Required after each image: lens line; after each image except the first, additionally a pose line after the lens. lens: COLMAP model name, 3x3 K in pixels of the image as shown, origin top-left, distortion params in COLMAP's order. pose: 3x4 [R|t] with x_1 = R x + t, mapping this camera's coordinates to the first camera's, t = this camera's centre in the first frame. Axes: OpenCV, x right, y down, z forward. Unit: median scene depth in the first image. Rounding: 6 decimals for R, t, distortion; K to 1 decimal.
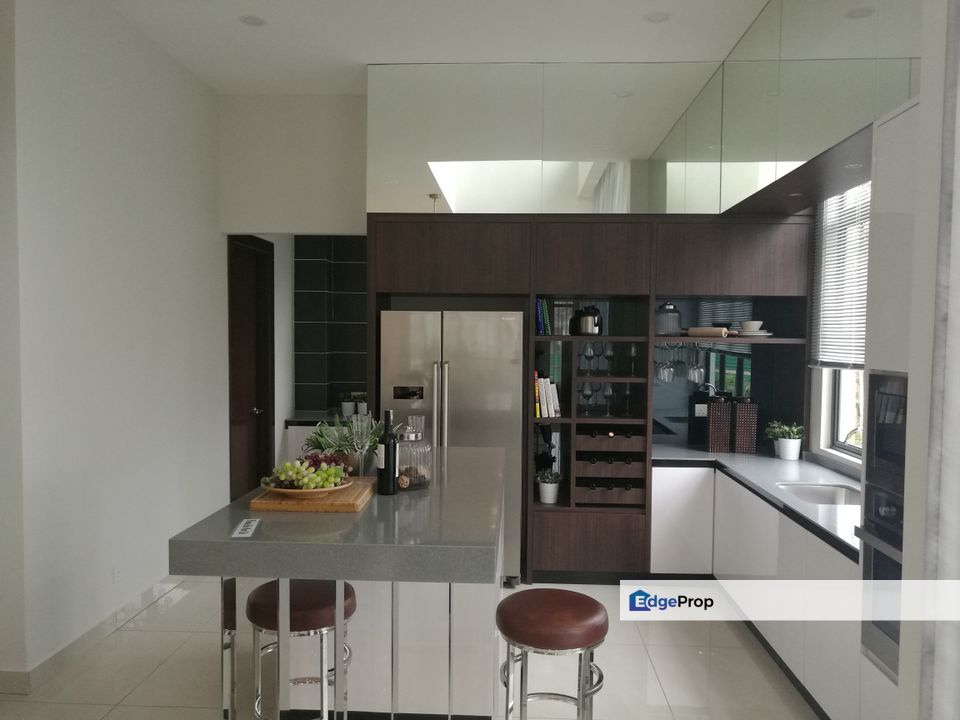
lens RADIAL K [[773.7, 0, 480.2], [0, 773.7, 371.3], [0, 0, 1]] dist [-0.008805, 0.103802]
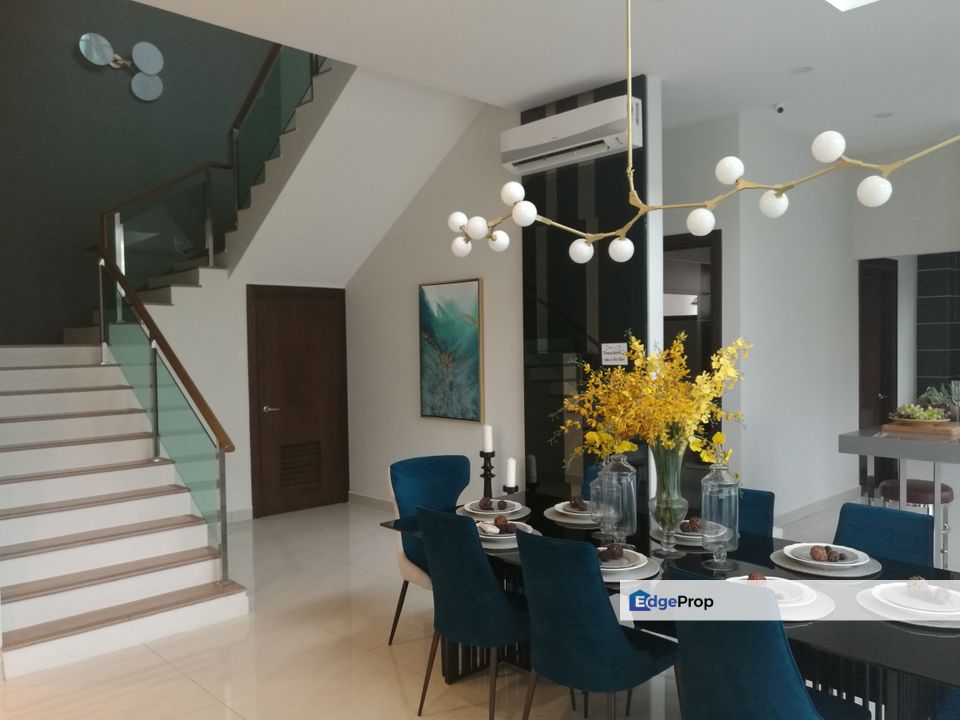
lens RADIAL K [[773.7, 0, 480.2], [0, 773.7, 371.3], [0, 0, 1]] dist [-0.008805, 0.103802]
pose [[0.731103, 0.007138, -0.682230, 0.127120], [-0.012473, 0.999918, -0.002904, 0.029317], [0.682153, 0.010633, 0.731132, -0.484692]]
